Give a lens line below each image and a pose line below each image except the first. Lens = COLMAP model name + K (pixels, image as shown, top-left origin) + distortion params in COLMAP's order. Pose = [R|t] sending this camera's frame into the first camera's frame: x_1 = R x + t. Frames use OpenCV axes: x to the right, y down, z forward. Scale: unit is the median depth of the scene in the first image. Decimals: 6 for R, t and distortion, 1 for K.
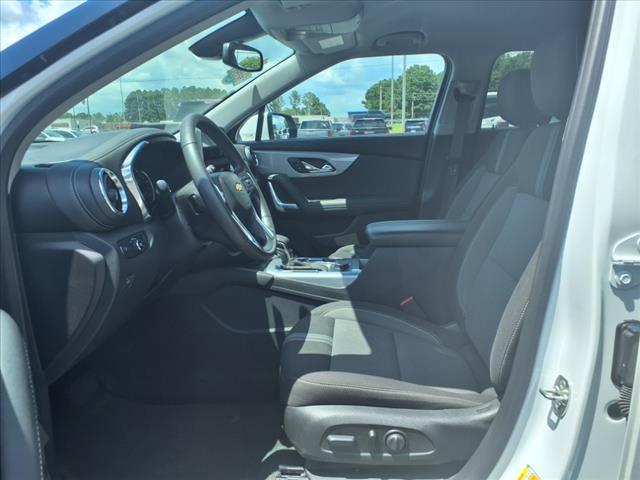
lens RADIAL K [[493.6, 0, 318.6], [0, 493.6, 237.3], [0, 0, 1]] dist [0.003743, -0.032202]
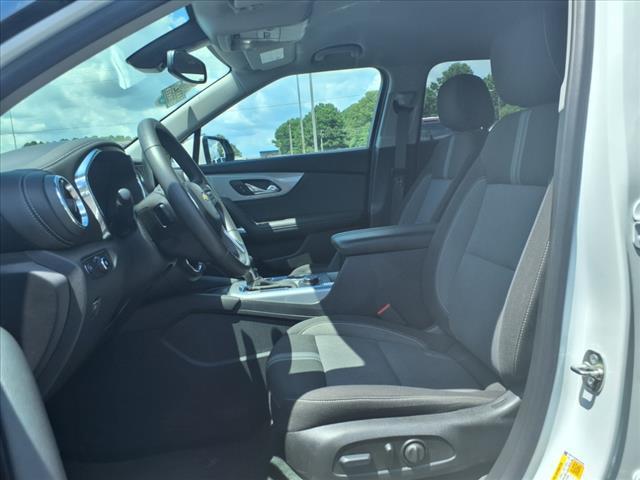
lens RADIAL K [[498.7, 0, 320.0], [0, 498.7, 240.0], [0, 0, 1]] dist [-0.007124, -0.008740]
pose [[0.984397, -0.085295, 0.153905, -0.088083], [0.095023, 0.993843, -0.056985, 0.042213], [-0.148096, 0.070721, 0.986441, 0.063798]]
